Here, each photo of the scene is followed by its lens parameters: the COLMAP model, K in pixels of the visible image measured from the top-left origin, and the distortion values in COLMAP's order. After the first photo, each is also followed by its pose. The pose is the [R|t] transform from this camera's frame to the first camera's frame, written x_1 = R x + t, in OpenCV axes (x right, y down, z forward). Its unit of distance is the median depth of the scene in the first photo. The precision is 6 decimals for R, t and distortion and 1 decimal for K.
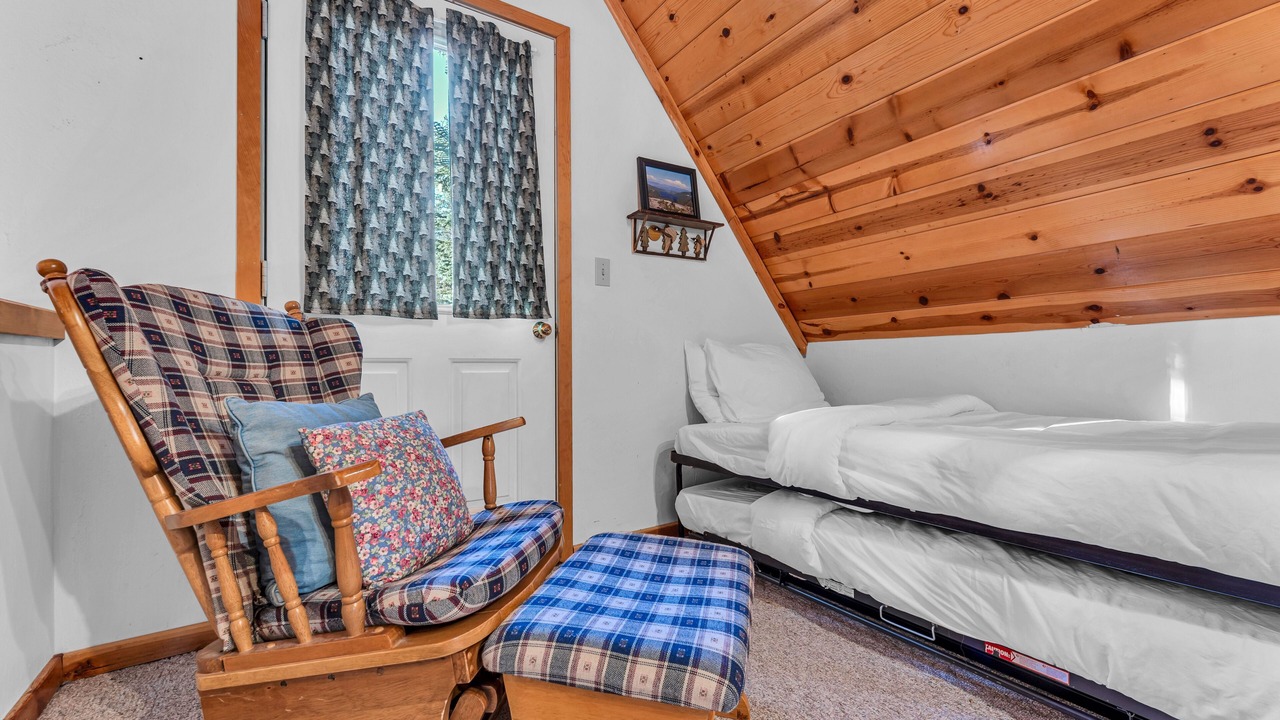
lens RADIAL K [[527.8, 0, 649.3], [0, 527.8, 359.9], [0, 0, 1]] dist [-0.003546, -0.000382]
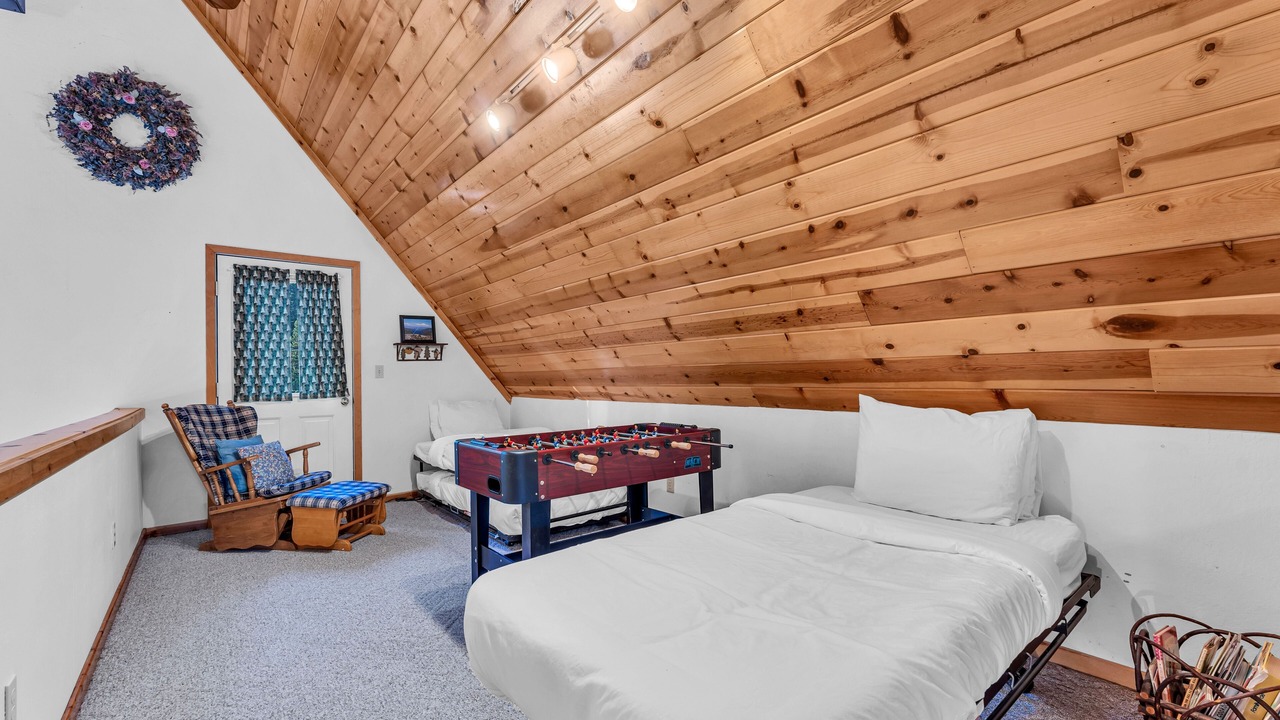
lens RADIAL K [[527.8, 0, 632.4], [0, 527.8, 372.0], [0, 0, 1]] dist [-0.003546, -0.000382]
pose [[0.995743, -0.007266, 0.091887, 0.979001], [0.007189, 0.999973, 0.001169, -0.213346], [-0.091894, -0.000504, 0.995769, -1.626411]]
